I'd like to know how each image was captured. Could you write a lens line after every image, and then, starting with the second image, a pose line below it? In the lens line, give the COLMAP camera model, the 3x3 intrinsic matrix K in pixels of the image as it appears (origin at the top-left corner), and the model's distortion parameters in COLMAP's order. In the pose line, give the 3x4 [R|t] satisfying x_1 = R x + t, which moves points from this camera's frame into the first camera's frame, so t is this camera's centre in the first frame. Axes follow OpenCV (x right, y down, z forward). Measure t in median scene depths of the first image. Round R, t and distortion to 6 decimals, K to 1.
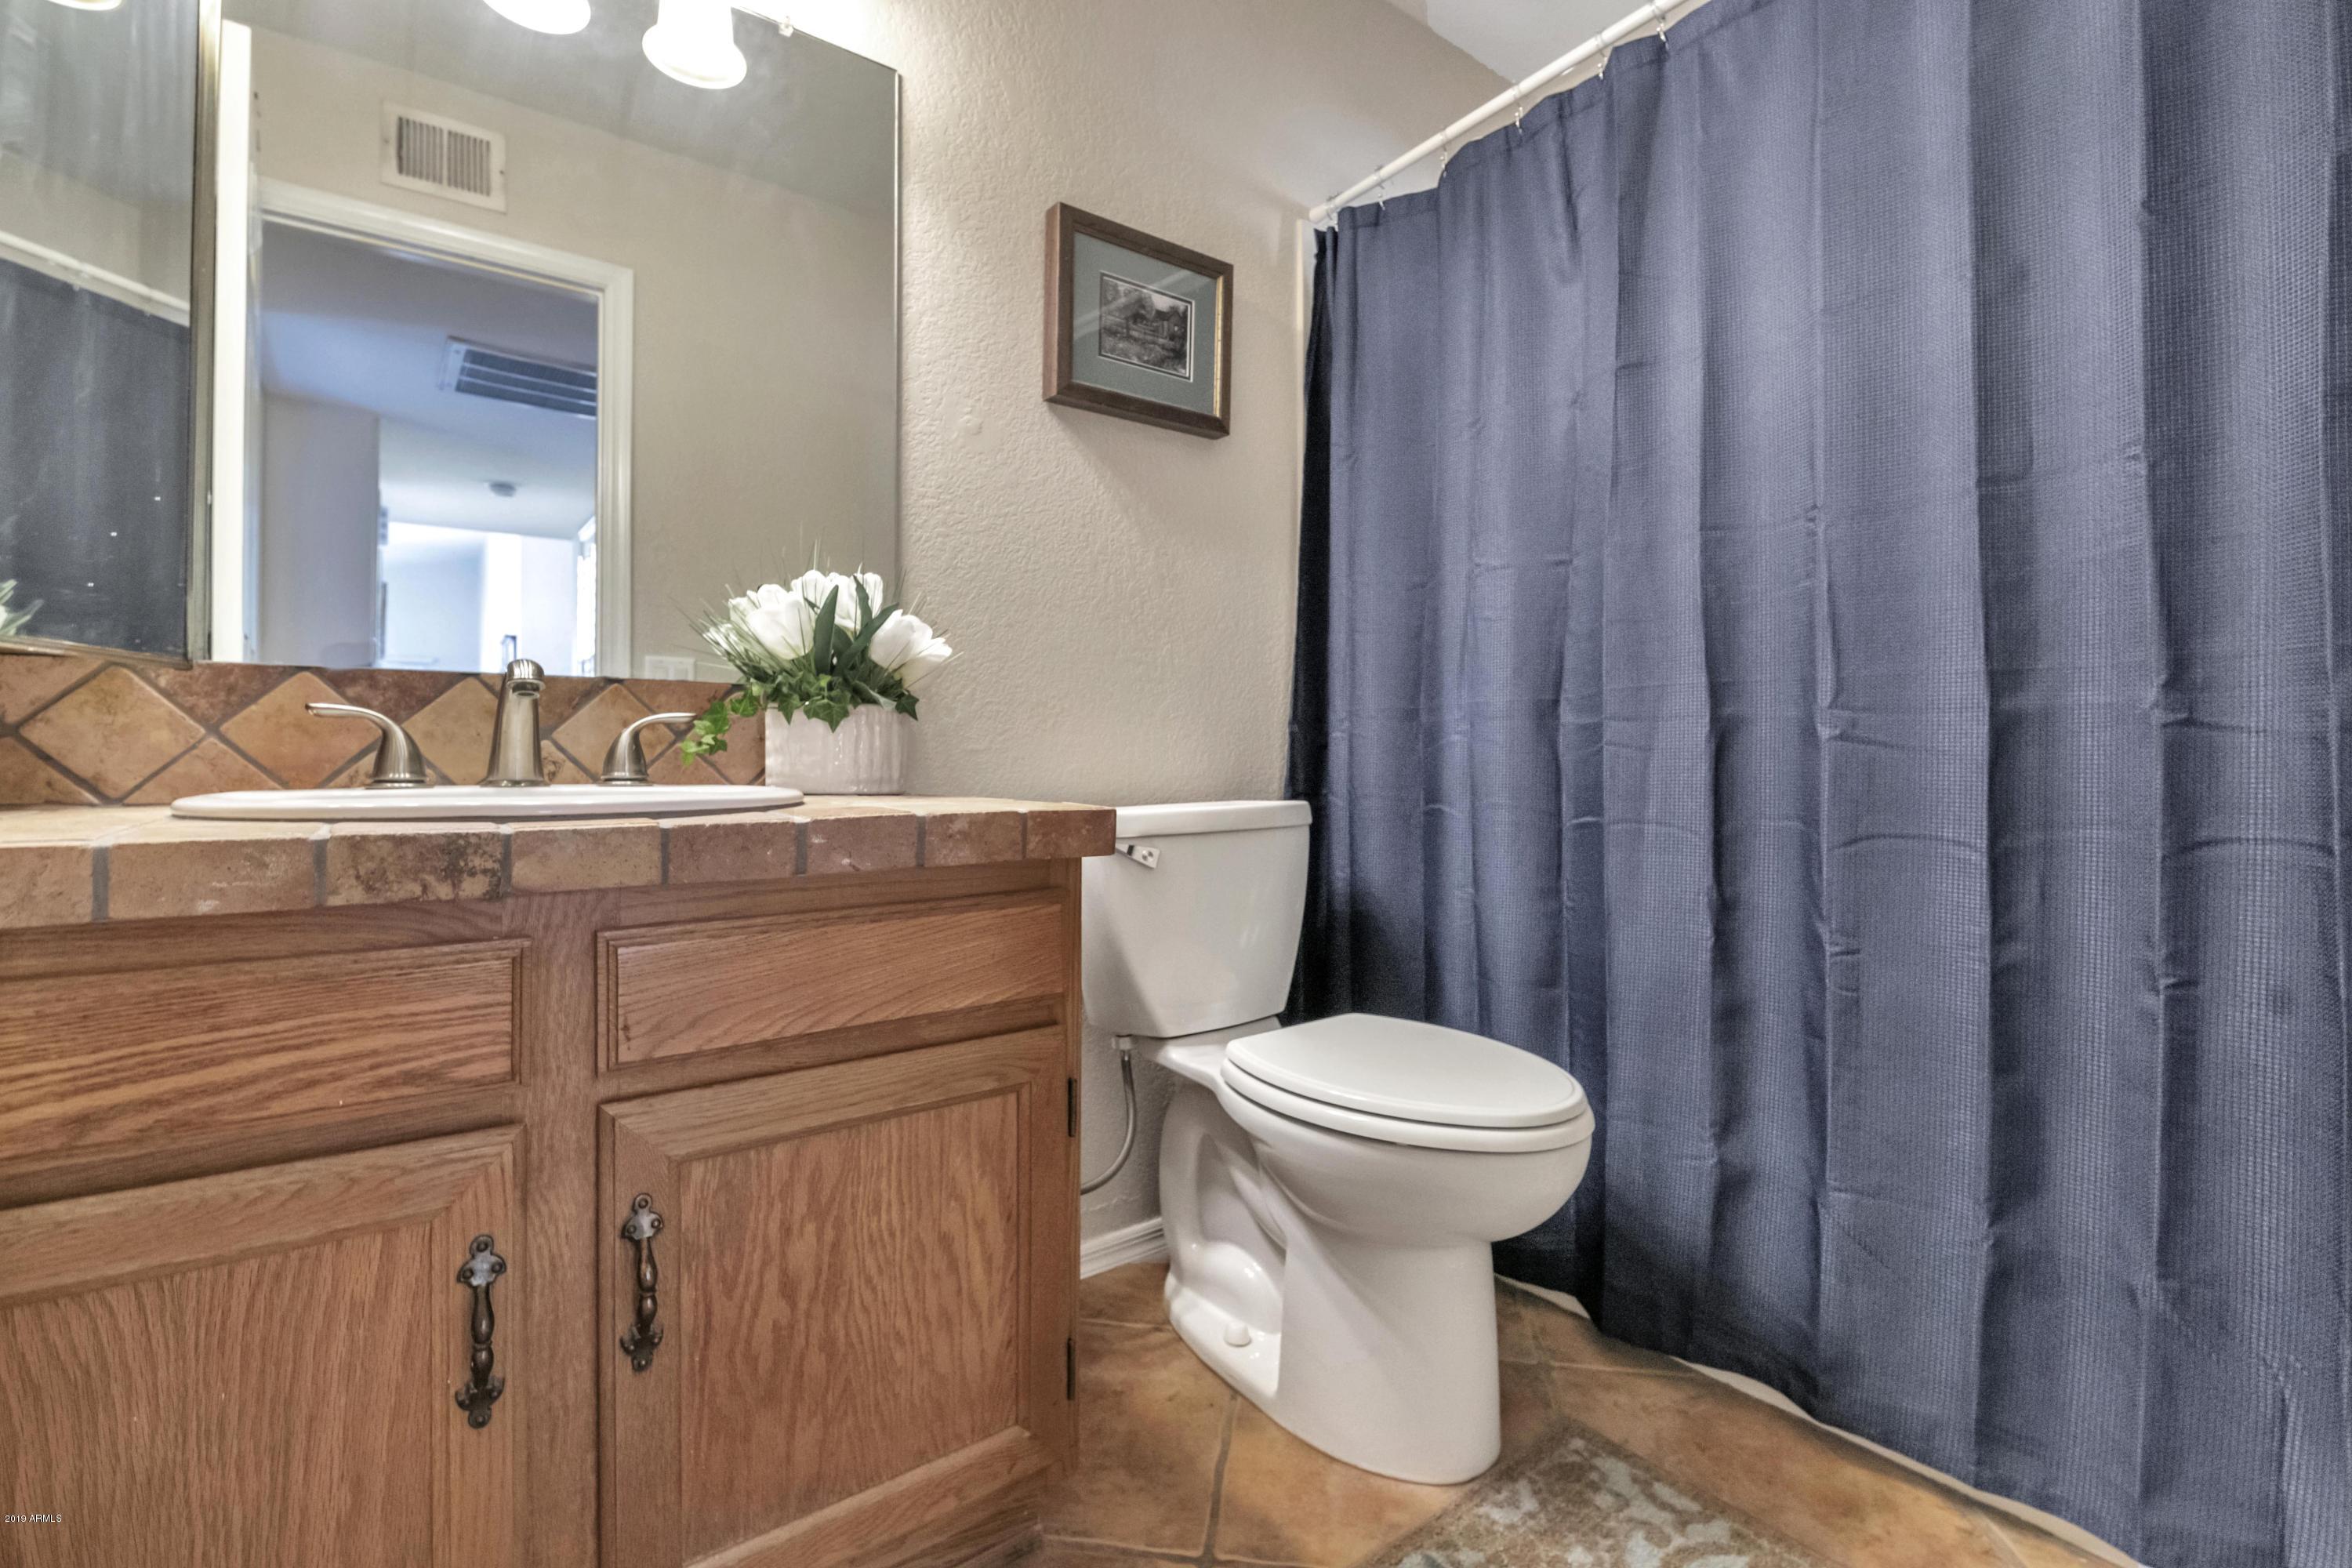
lens RADIAL K [[1052.5, 0, 1176.0], [0, 1052.5, 784.0], [0, 0, 1]] dist [-0.008928, -0.000527]
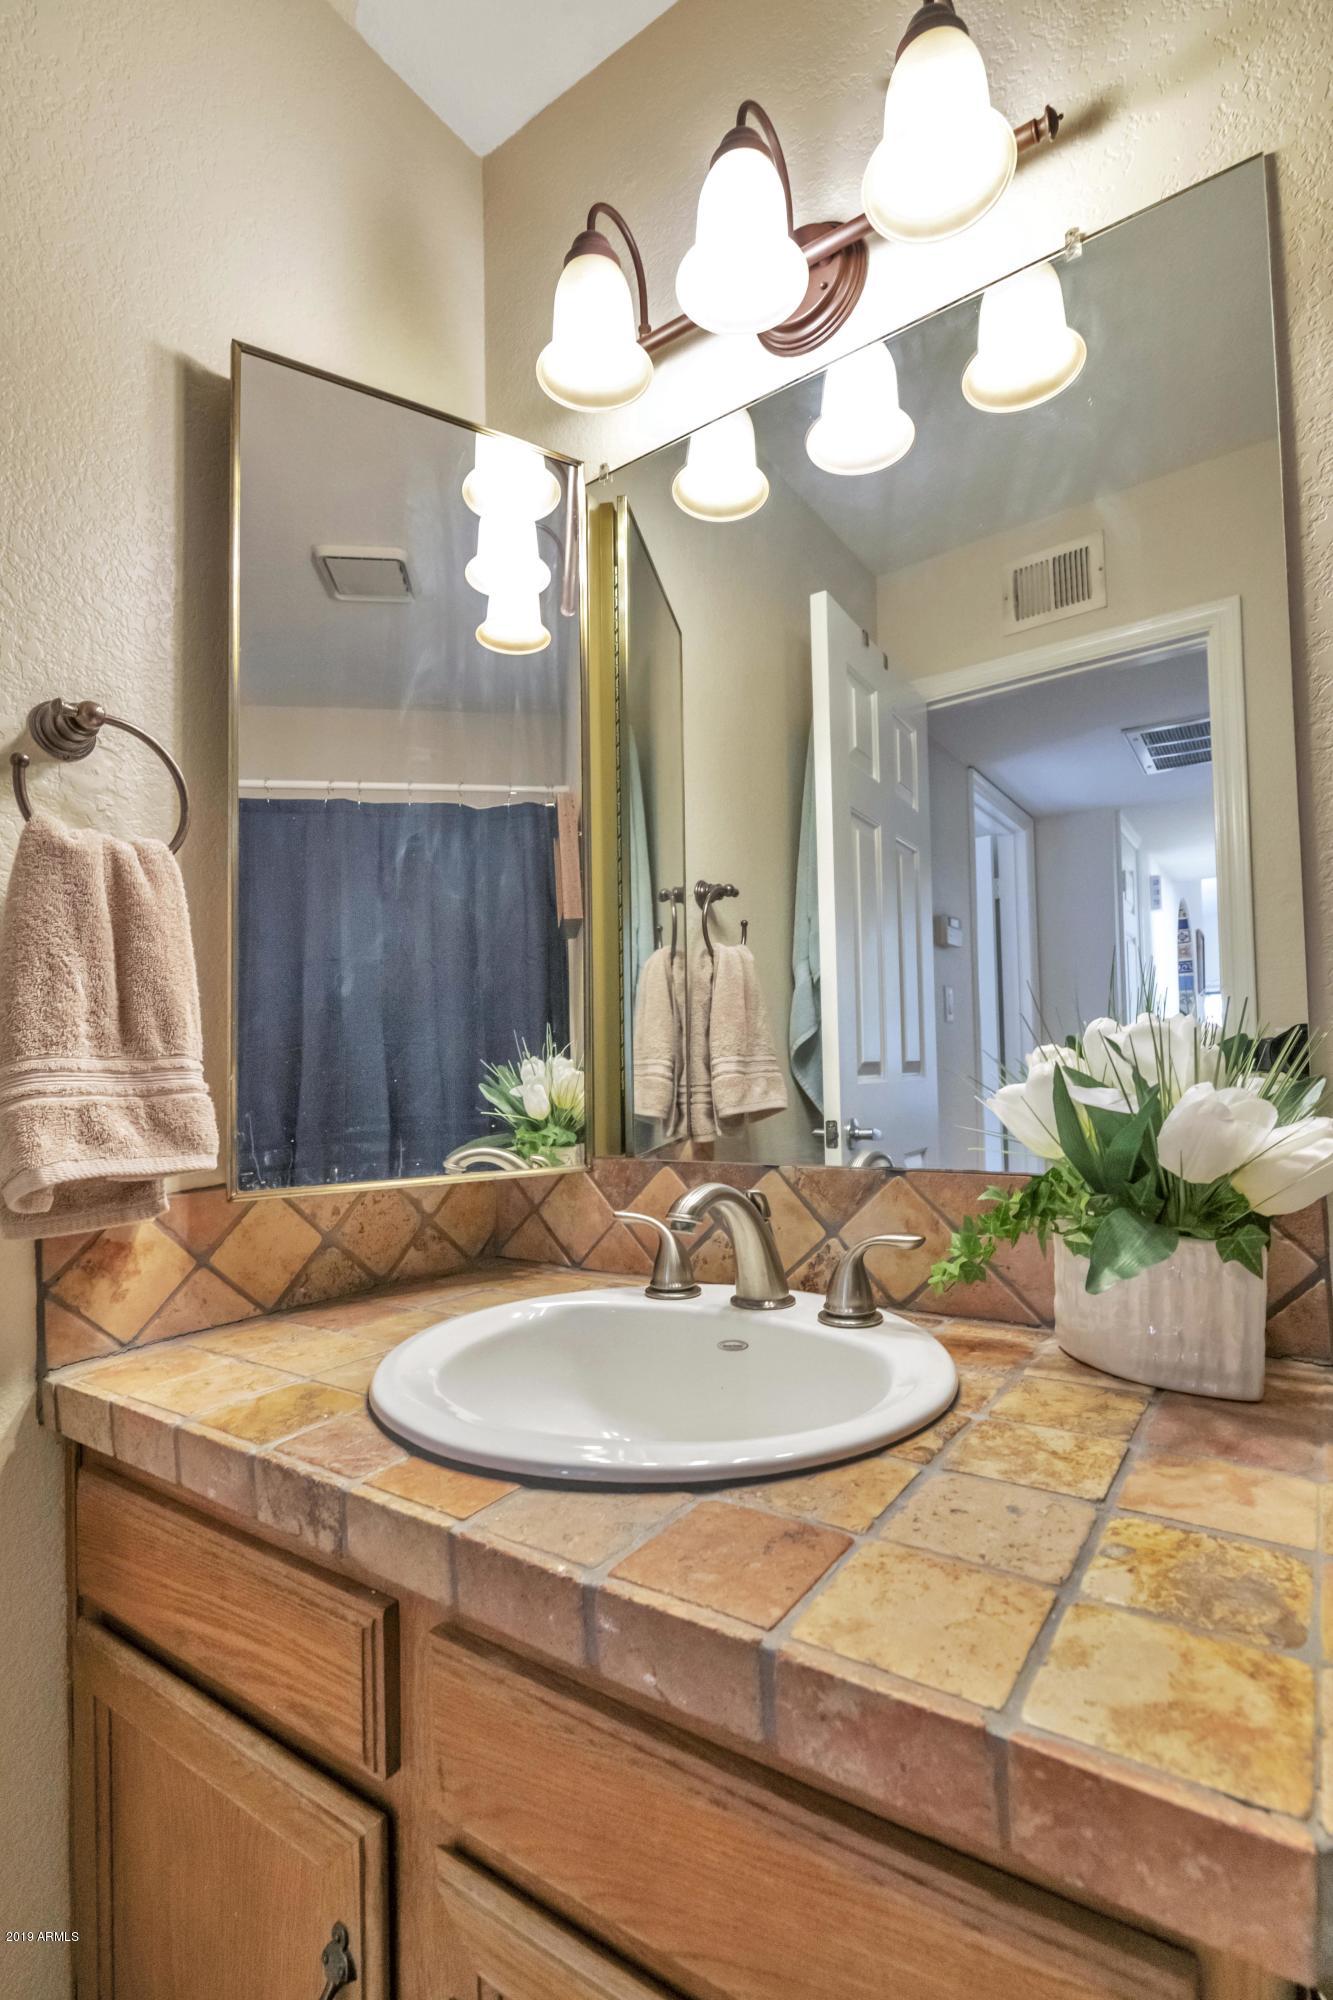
lens RADIAL K [[961.6, 0, 666.5], [0, 961.6, 1000.0], [0, 0, 1]] dist [0.003673, 0.000233]
pose [[0.309101, -0.078765, -0.947762, 0.143626], [0.007284, 0.996731, -0.080459, -0.169419], [0.951001, 0.017966, 0.308665, 0.566077]]
